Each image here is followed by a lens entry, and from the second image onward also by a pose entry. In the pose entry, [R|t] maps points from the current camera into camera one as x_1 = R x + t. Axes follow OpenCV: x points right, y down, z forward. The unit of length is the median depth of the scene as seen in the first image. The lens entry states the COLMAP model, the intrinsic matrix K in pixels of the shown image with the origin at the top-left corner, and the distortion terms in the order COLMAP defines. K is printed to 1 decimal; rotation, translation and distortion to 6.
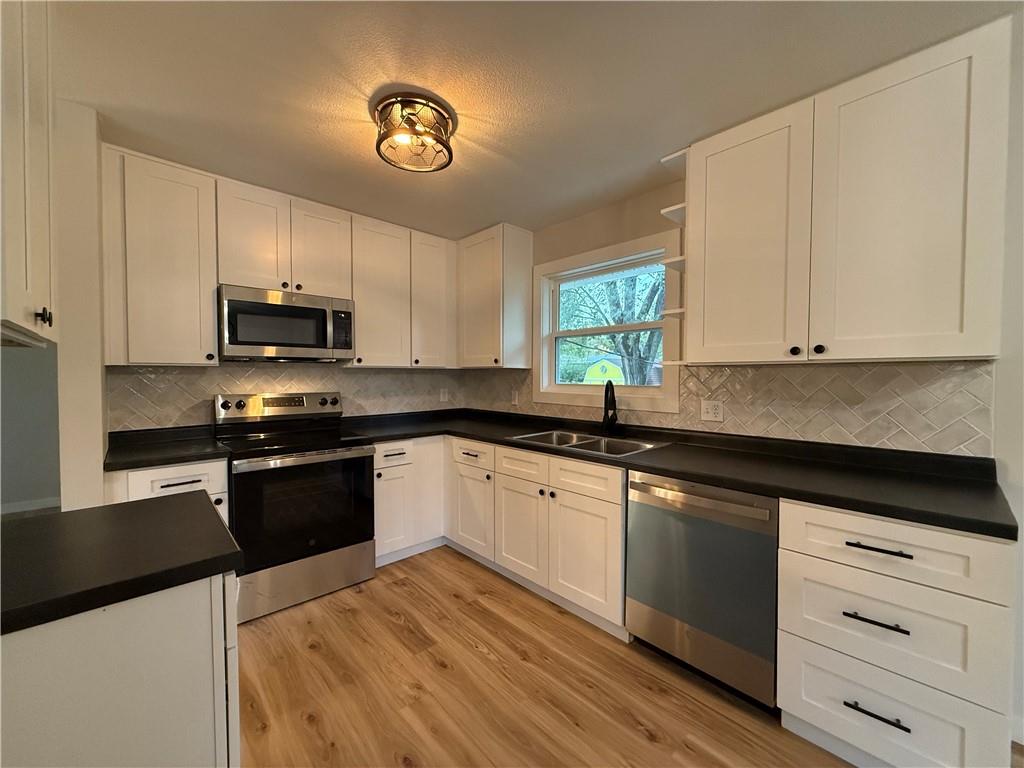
lens RADIAL K [[407.2, 0, 509.4], [0, 407.2, 385.8], [0, 0, 1]] dist [0.001366, -0.000839]
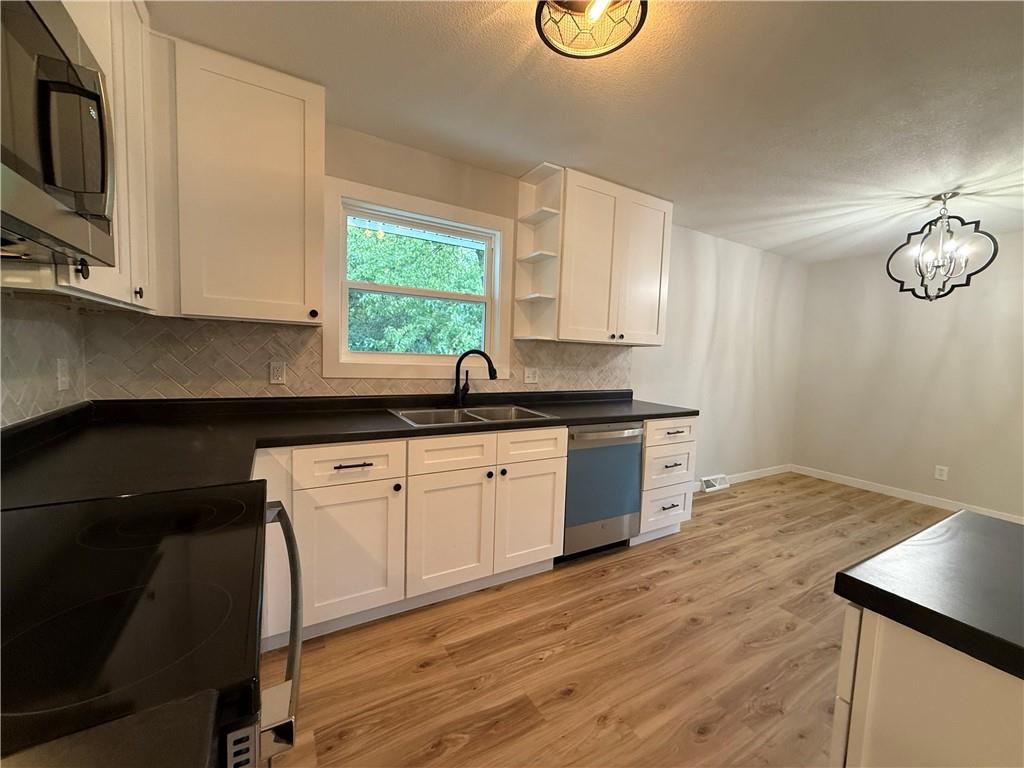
lens RADIAL K [[407.2, 0, 511.0], [0, 407.2, 385.7], [0, 0, 1]] dist [0.001366, -0.000839]
pose [[0.214992, -0.071265, 0.974012, -0.736119], [-0.011884, 0.997069, 0.075576, -0.003429], [-0.976543, -0.027823, 0.213515, 0.731859]]
